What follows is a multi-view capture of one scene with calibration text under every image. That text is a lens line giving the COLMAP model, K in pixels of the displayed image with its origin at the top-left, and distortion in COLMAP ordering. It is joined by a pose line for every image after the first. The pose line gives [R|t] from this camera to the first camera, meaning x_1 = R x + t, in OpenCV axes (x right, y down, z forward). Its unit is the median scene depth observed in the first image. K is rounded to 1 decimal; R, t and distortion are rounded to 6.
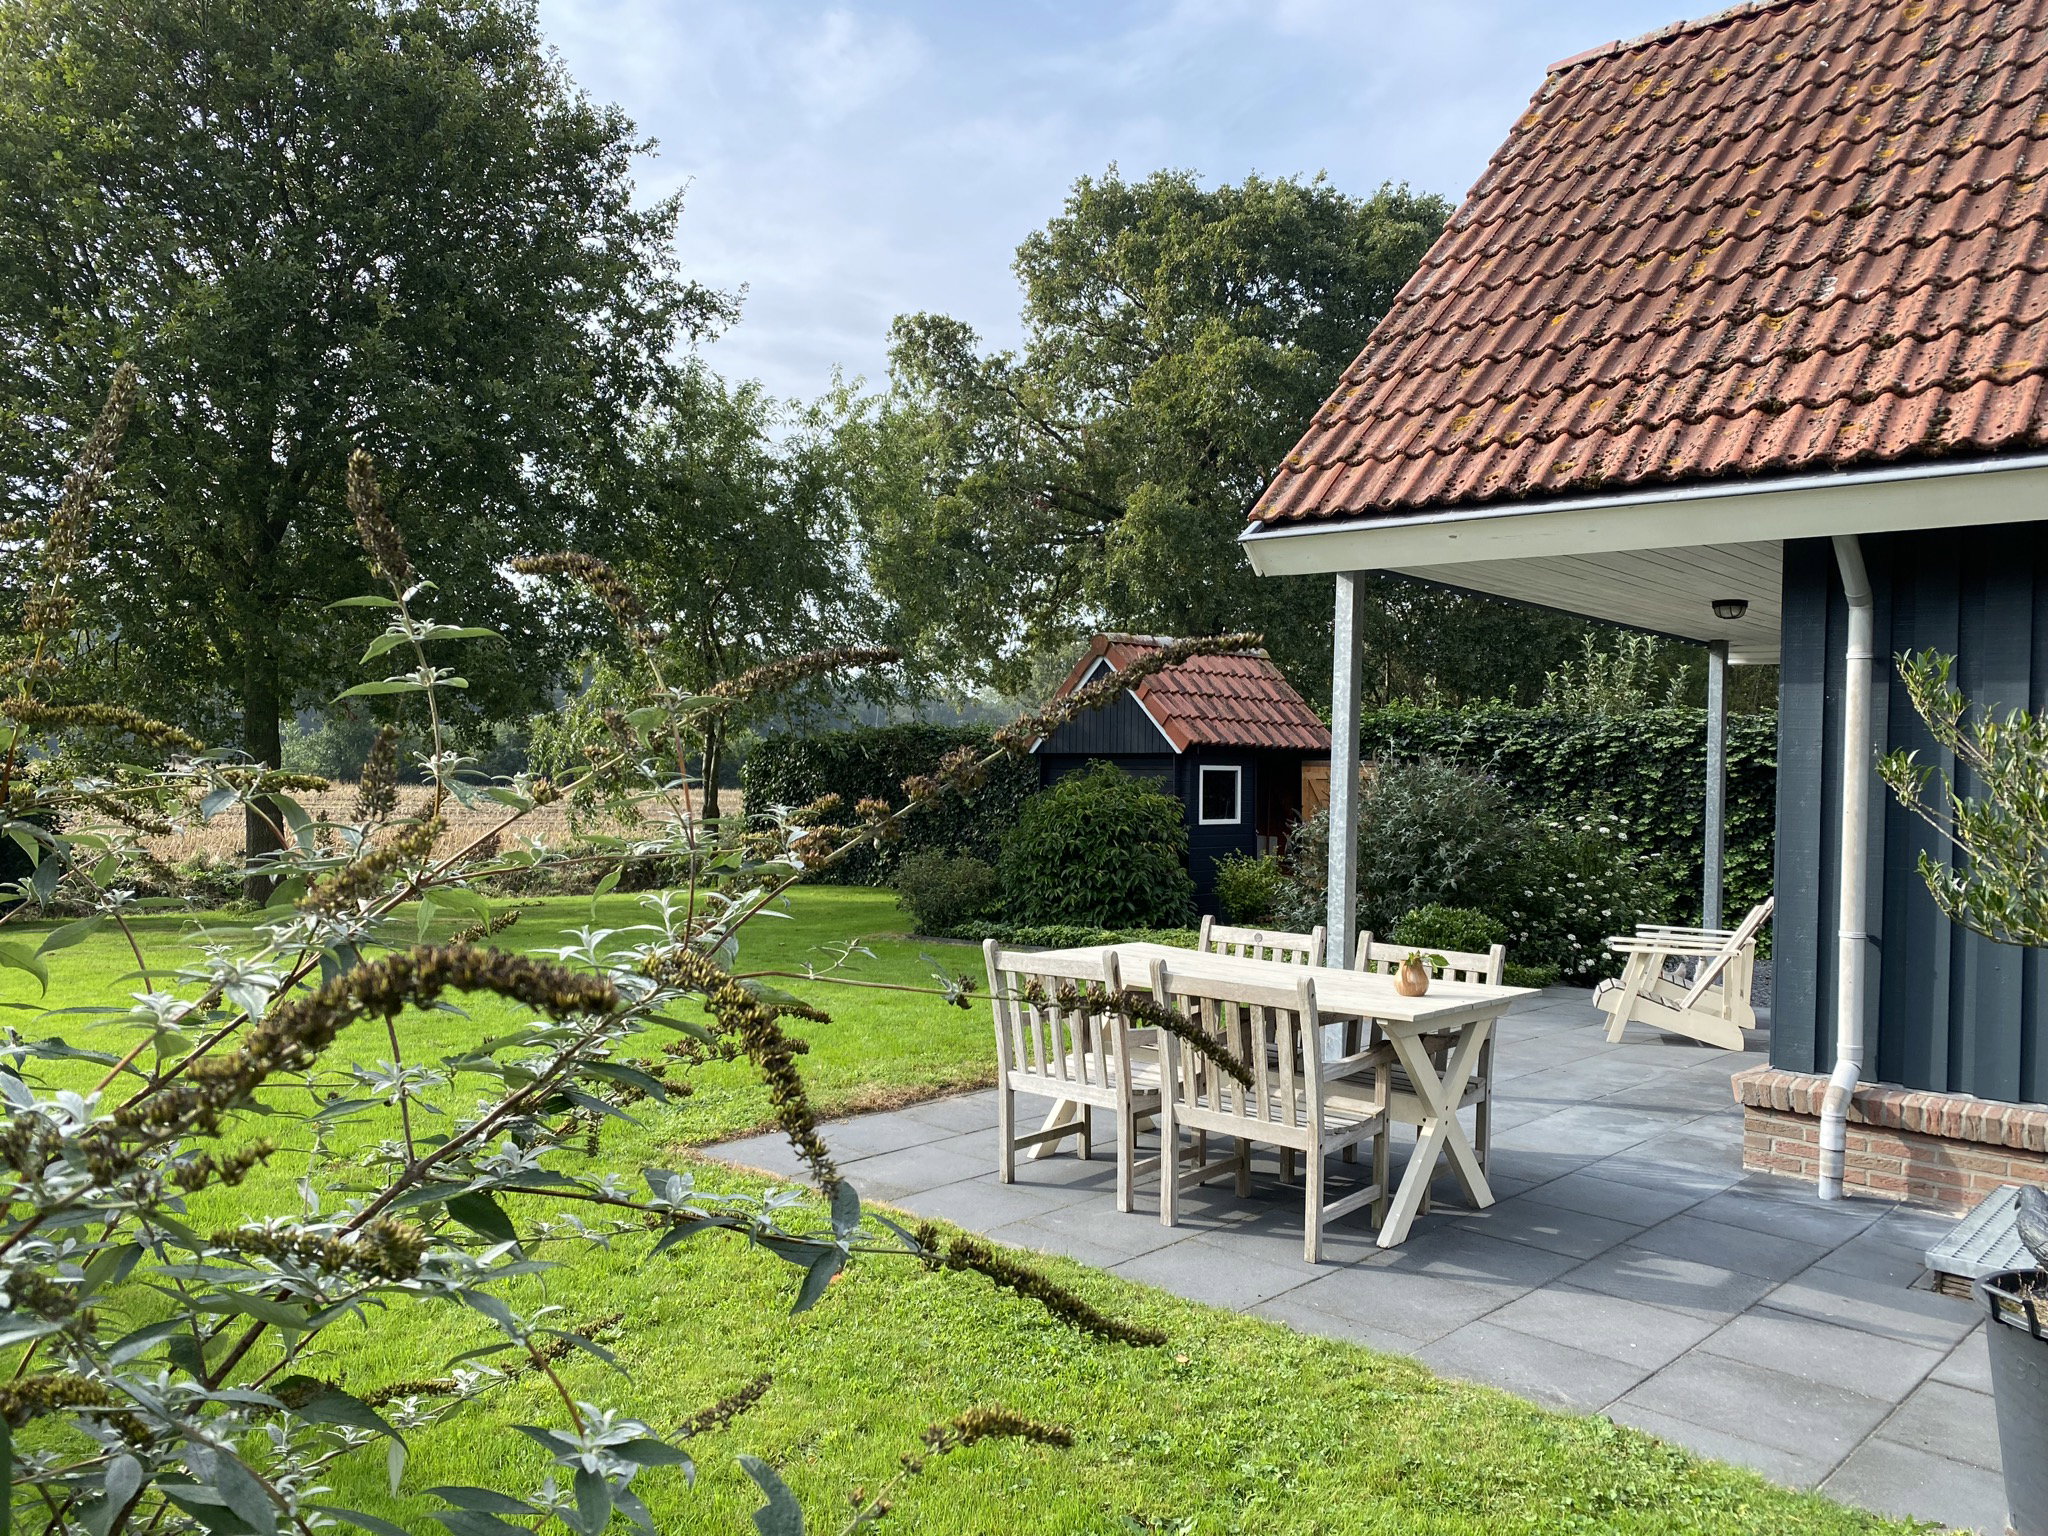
lens RADIAL K [[1529.6, 0, 1029.9], [0, 1529.6, 776.6], [0, 0, 1]] dist [0.013254, -0.030543]
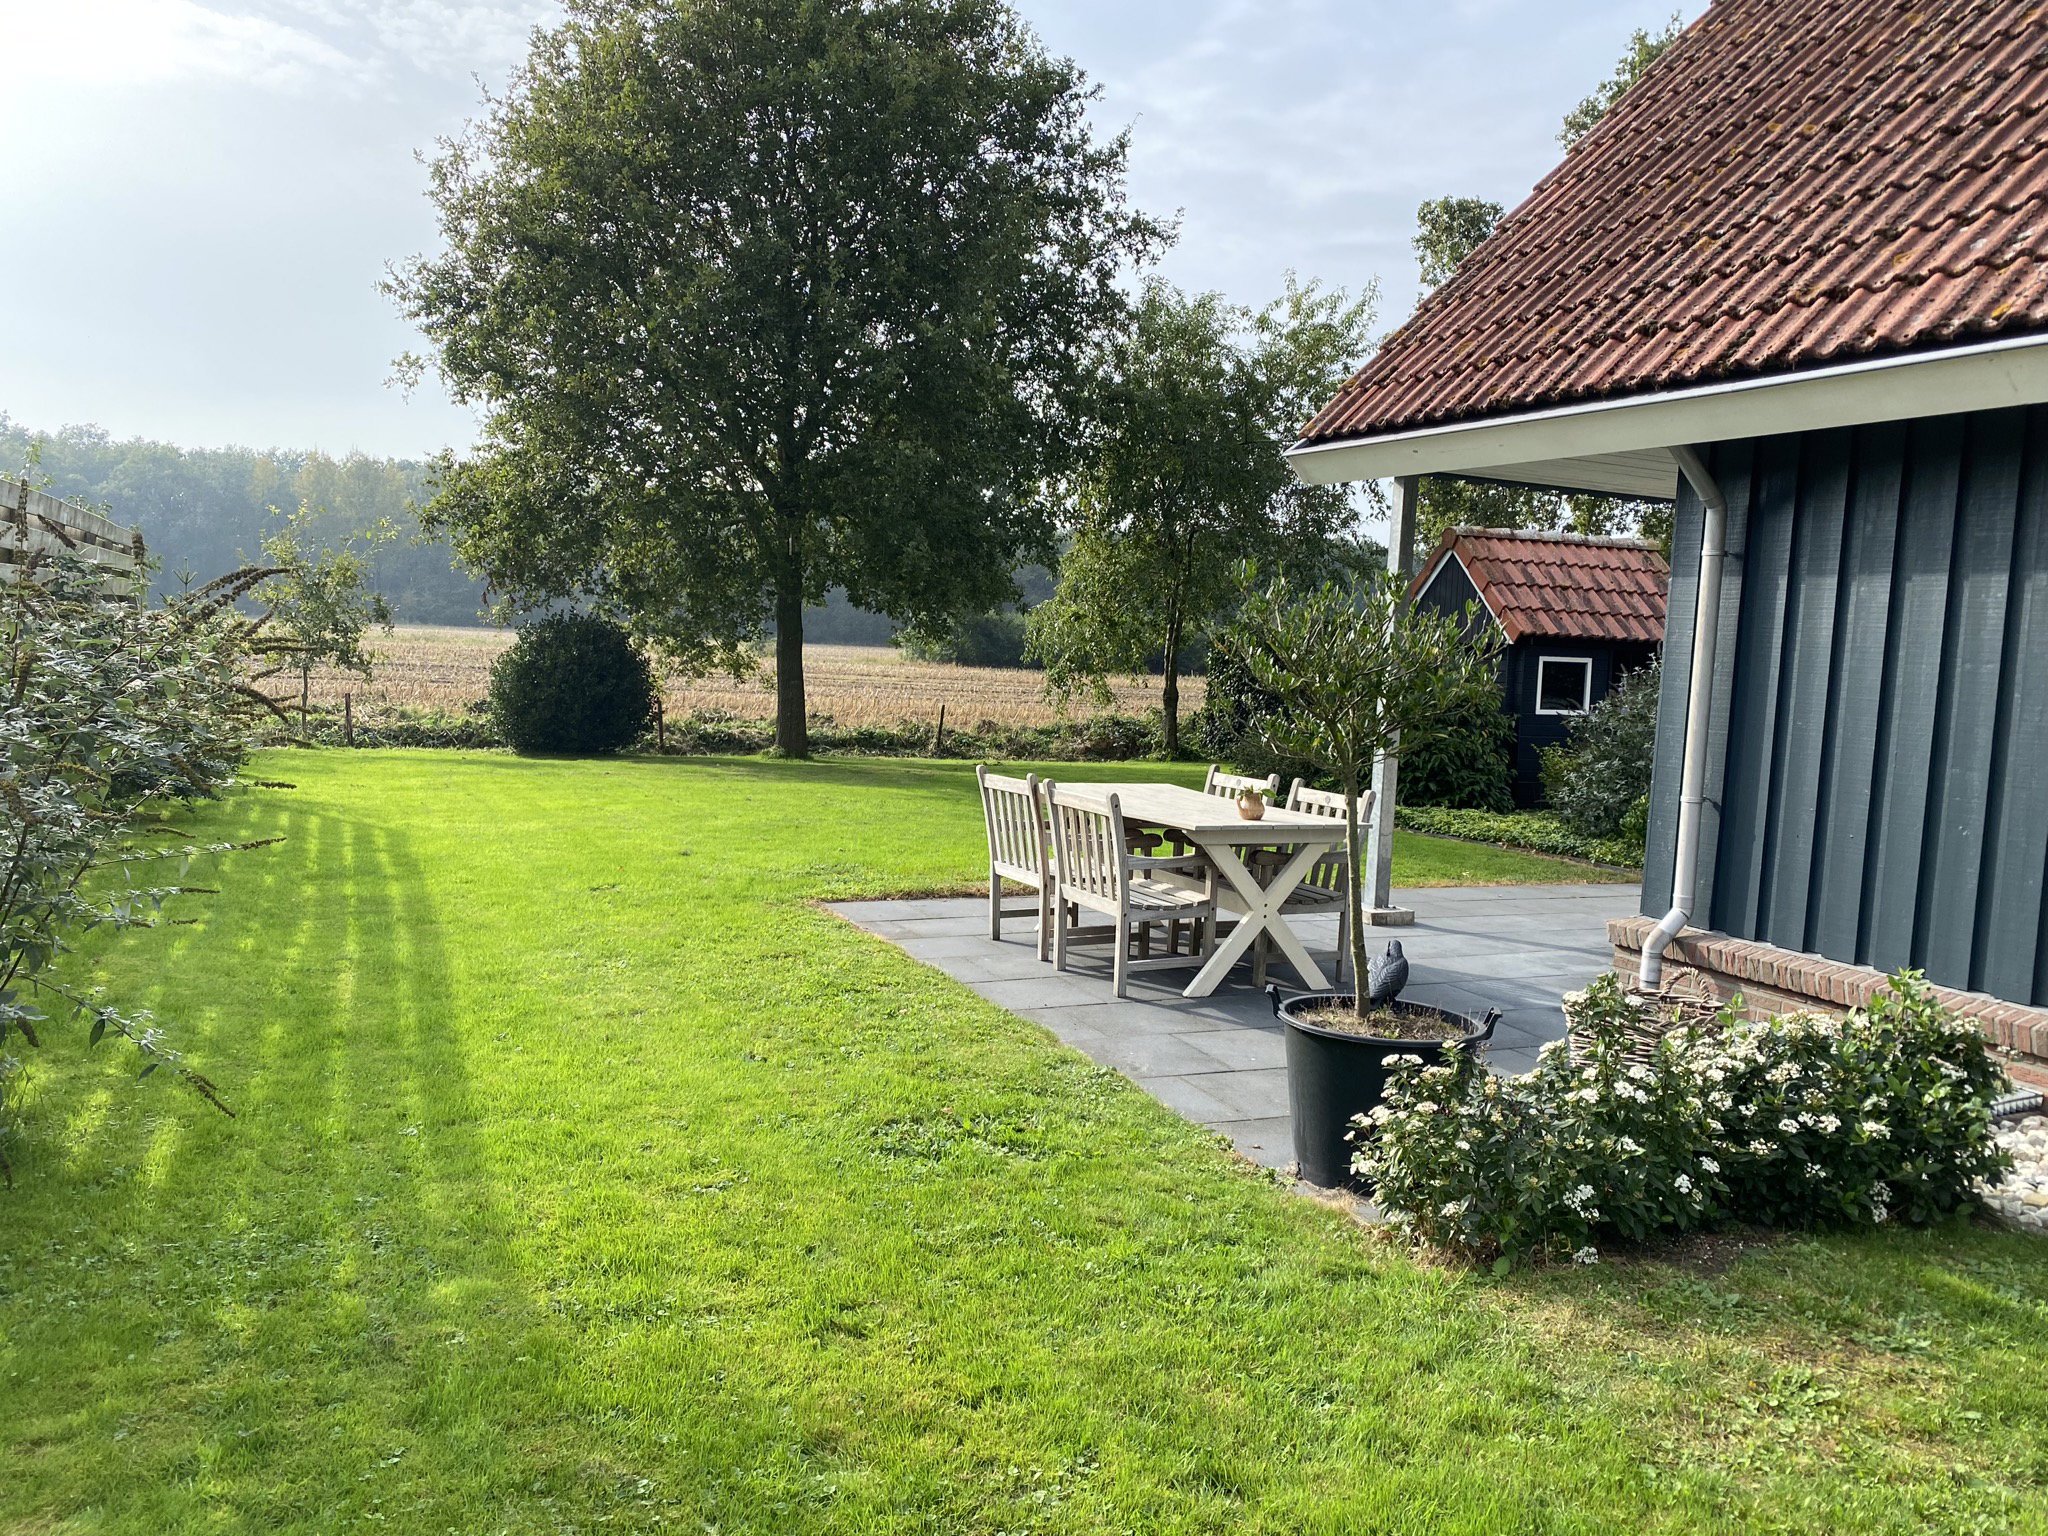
lens RADIAL K [[1529.6, 0, 1007.2], [0, 1529.6, 769.3], [0, 0, 1]] dist [0.013254, -0.030543]
pose [[0.916858, 0.050164, -0.396048, 0.160873], [-0.024423, 0.997264, 0.069776, 0.004431], [0.398465, -0.054303, 0.915575, -0.075430]]
